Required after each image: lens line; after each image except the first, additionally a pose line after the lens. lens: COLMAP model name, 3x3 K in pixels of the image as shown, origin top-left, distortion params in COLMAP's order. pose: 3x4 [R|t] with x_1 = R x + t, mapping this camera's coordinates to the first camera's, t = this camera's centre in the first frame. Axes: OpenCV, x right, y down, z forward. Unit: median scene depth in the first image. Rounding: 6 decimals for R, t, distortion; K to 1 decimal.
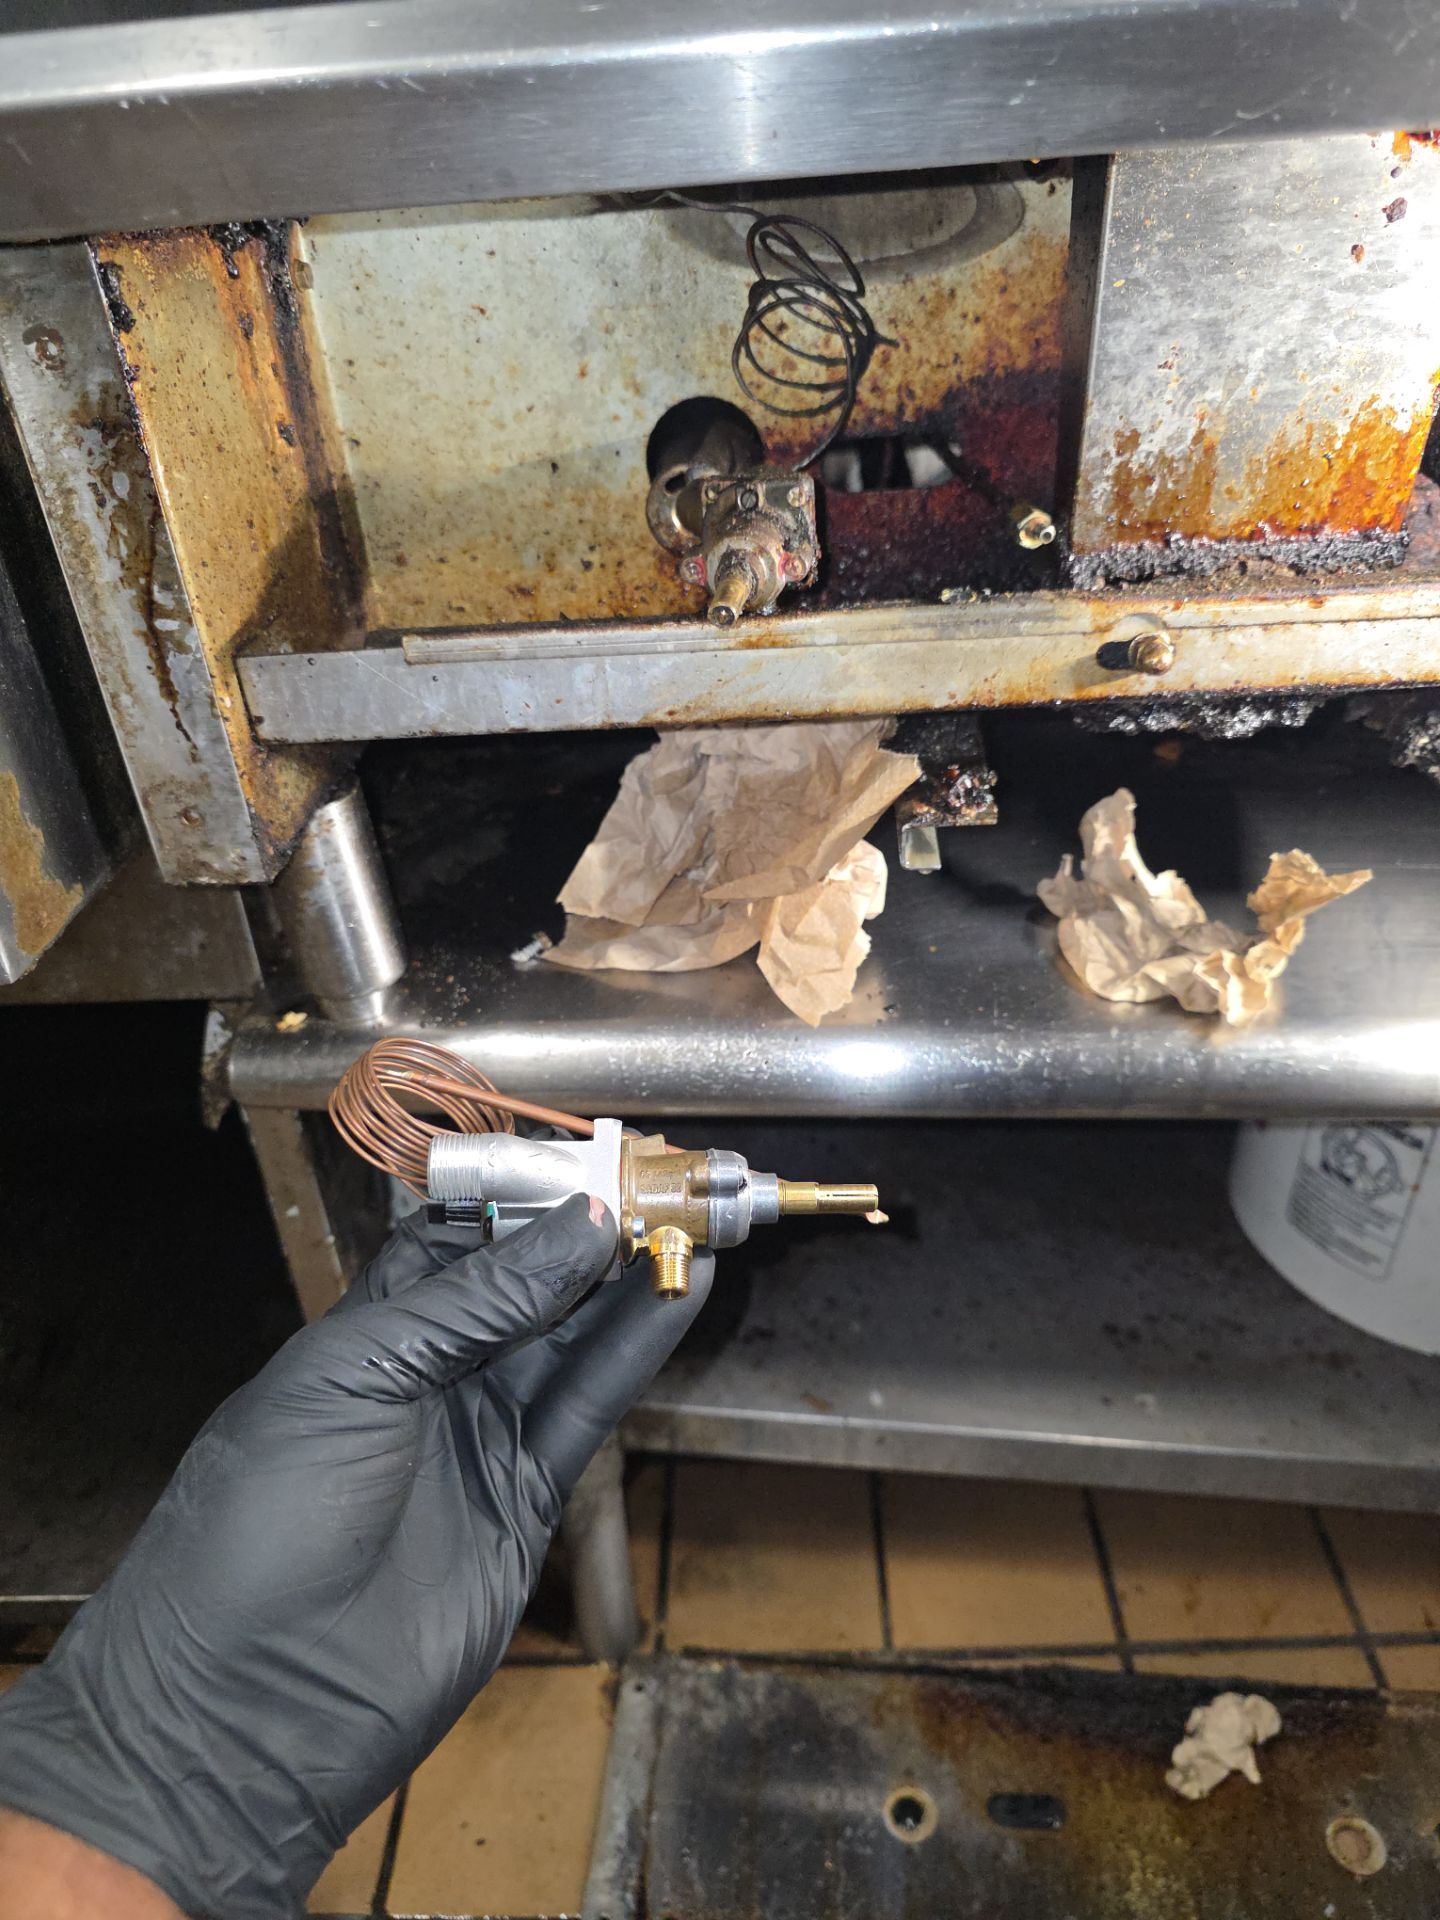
lens RADIAL K [[1369.2, 0, 719.1], [0, 1369.2, 955.3], [0, 0, 1]] dist [0.021998, -0.034632]
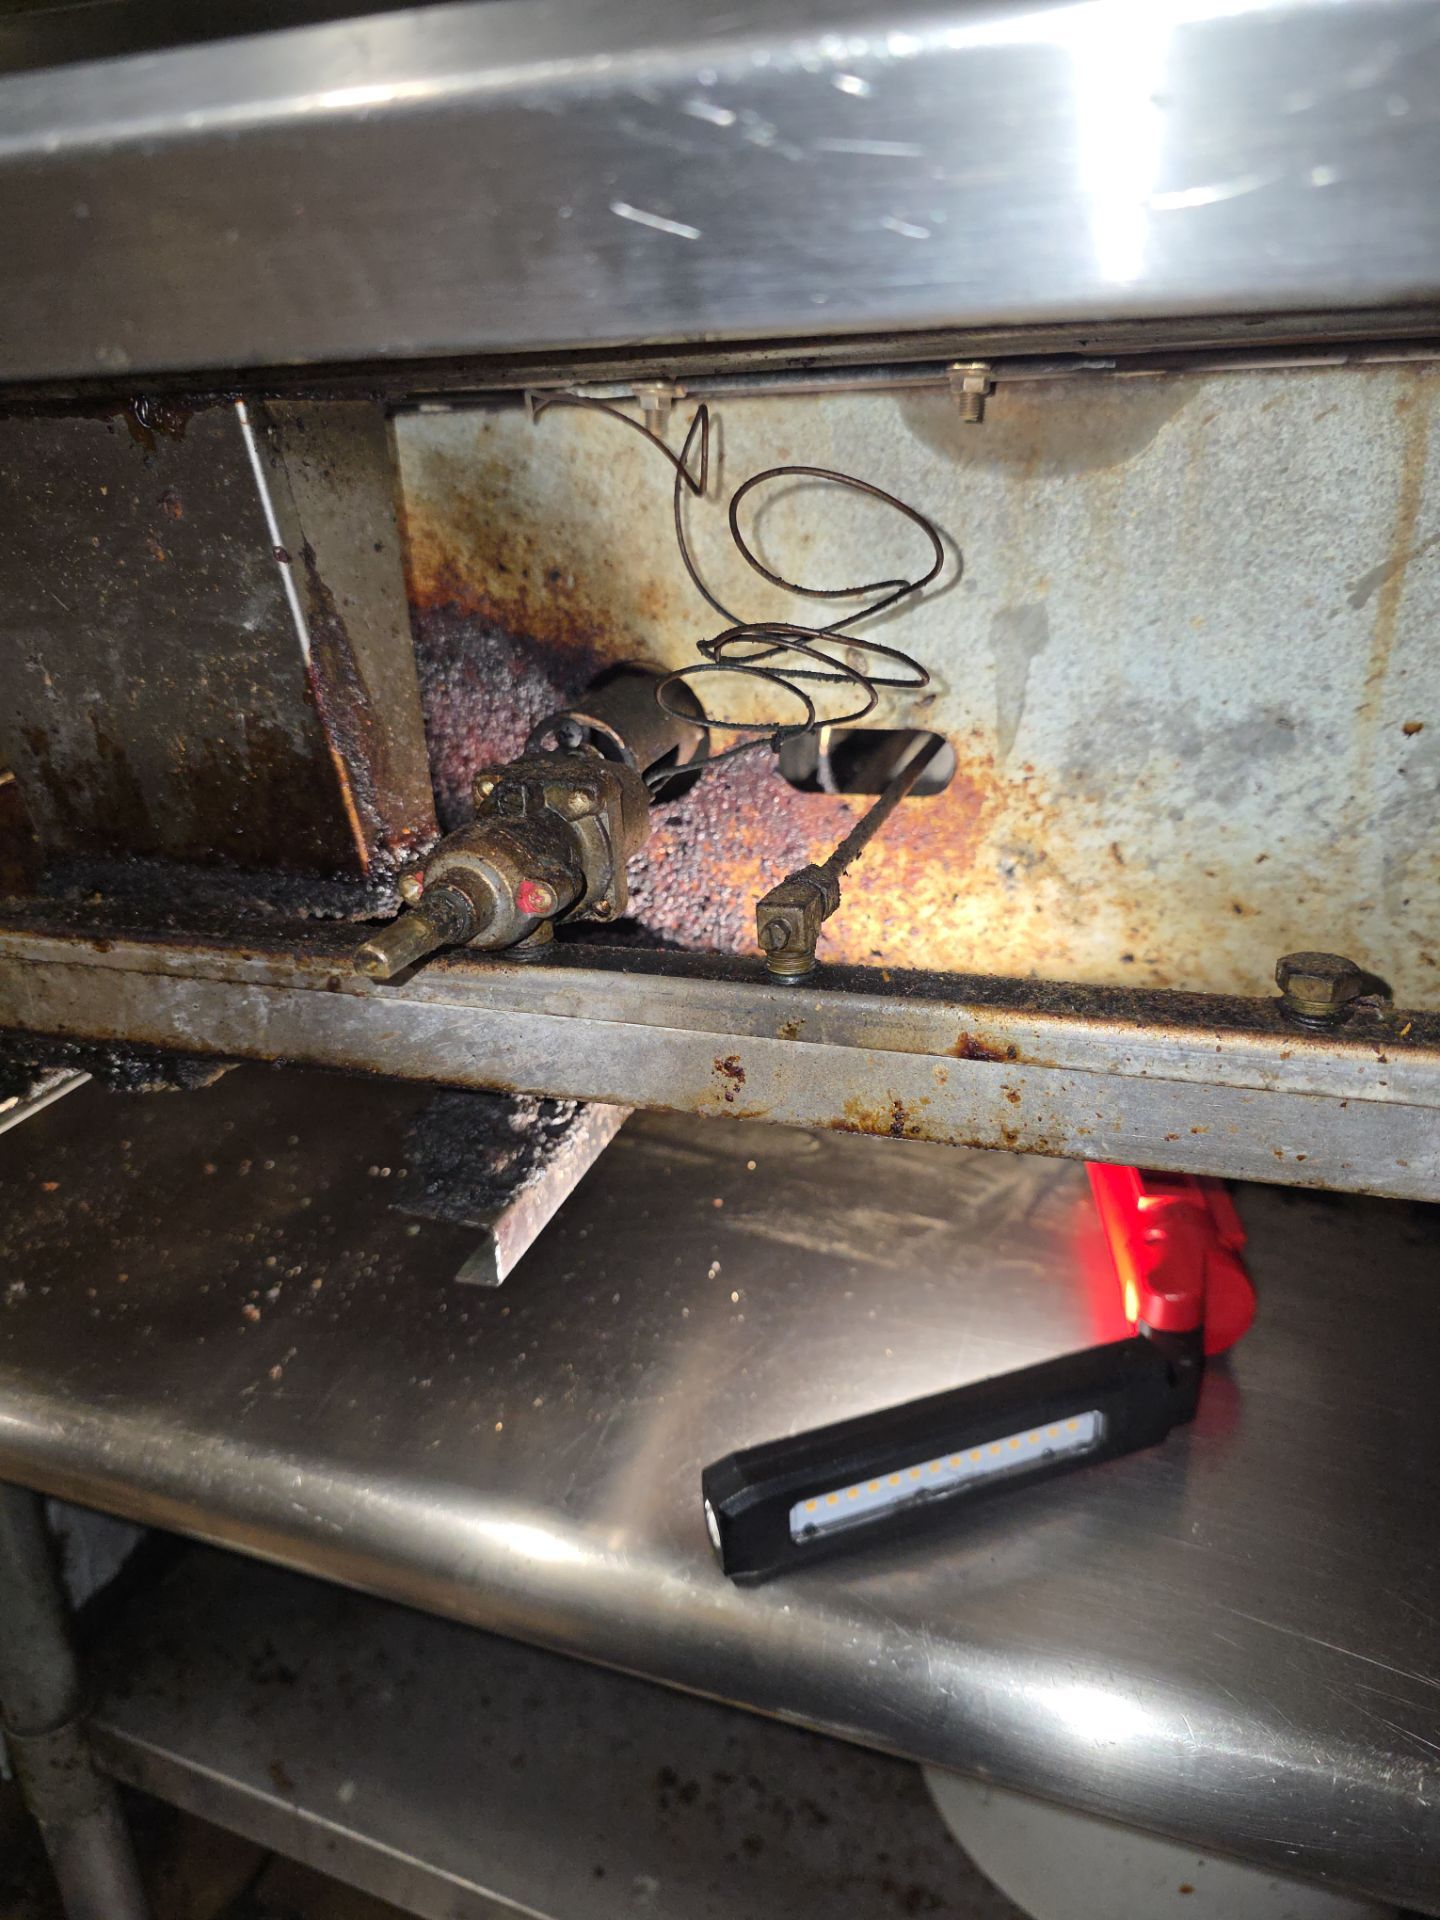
lens RADIAL K [[1379.0, 0, 720.0], [0, 1379.0, 960.0], [0, 0, 1]] dist [0.012520, -0.027732]
pose [[0.961185, 0.123956, -0.246493, 0.797229], [-0.162839, 0.976068, -0.144135, -0.153327], [0.222727, 0.178679, 0.958367, 0.237252]]
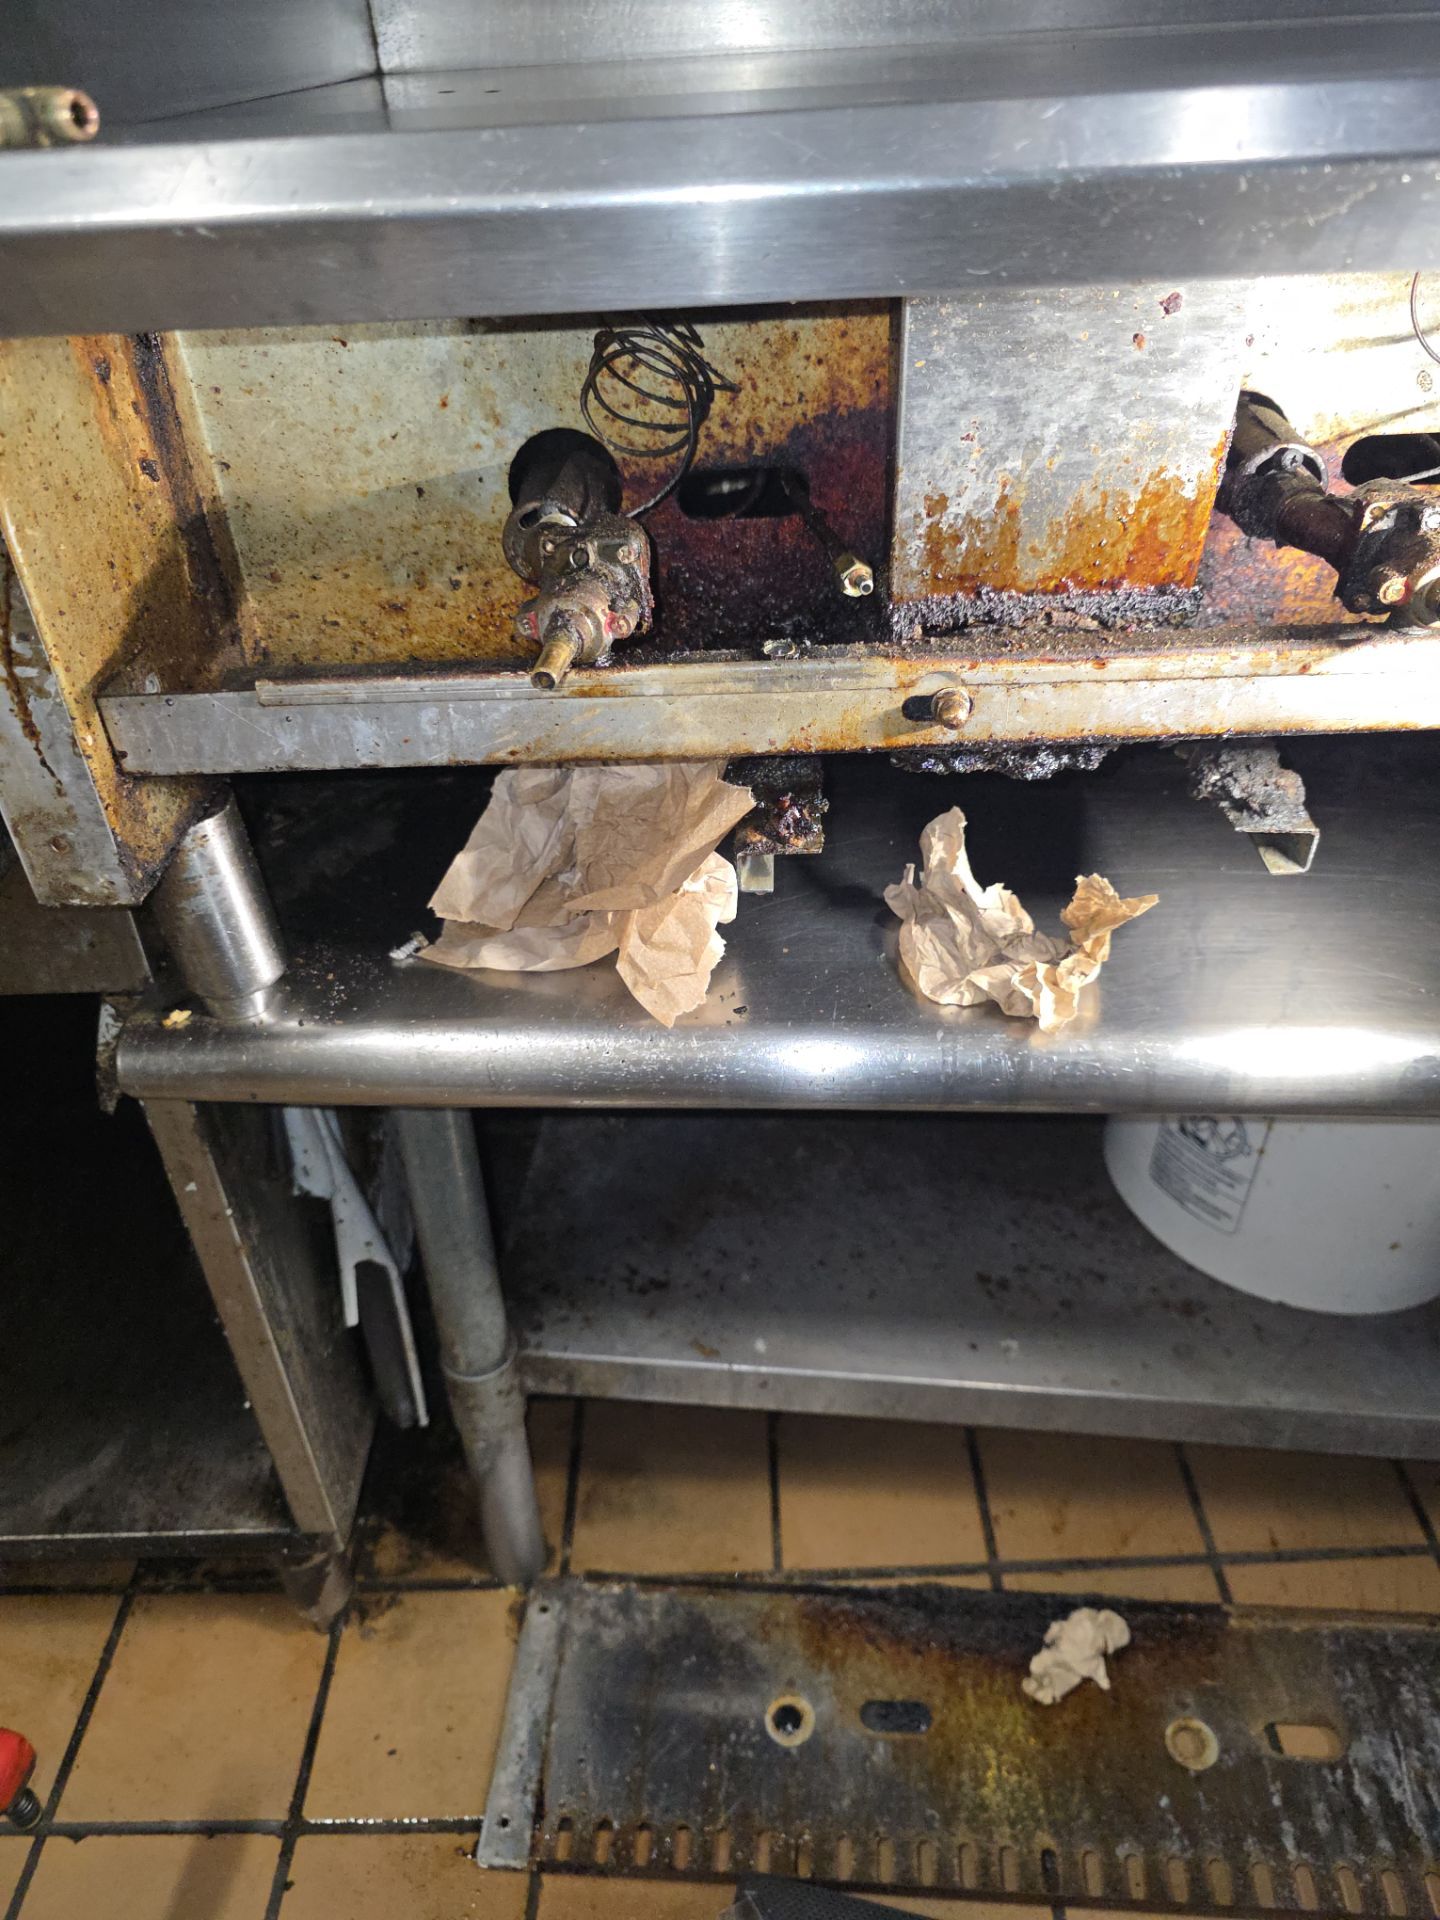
lens RADIAL K [[1358.4, 0, 725.2], [0, 1358.4, 961.2], [0, 0, 1]] dist [0.046196, -0.074578]
pose [[0.999397, 0.003569, 0.034525, 0.081312], [-0.005728, 0.998020, 0.062633, -0.070396], [-0.034234, -0.062793, 0.997439, -0.067853]]
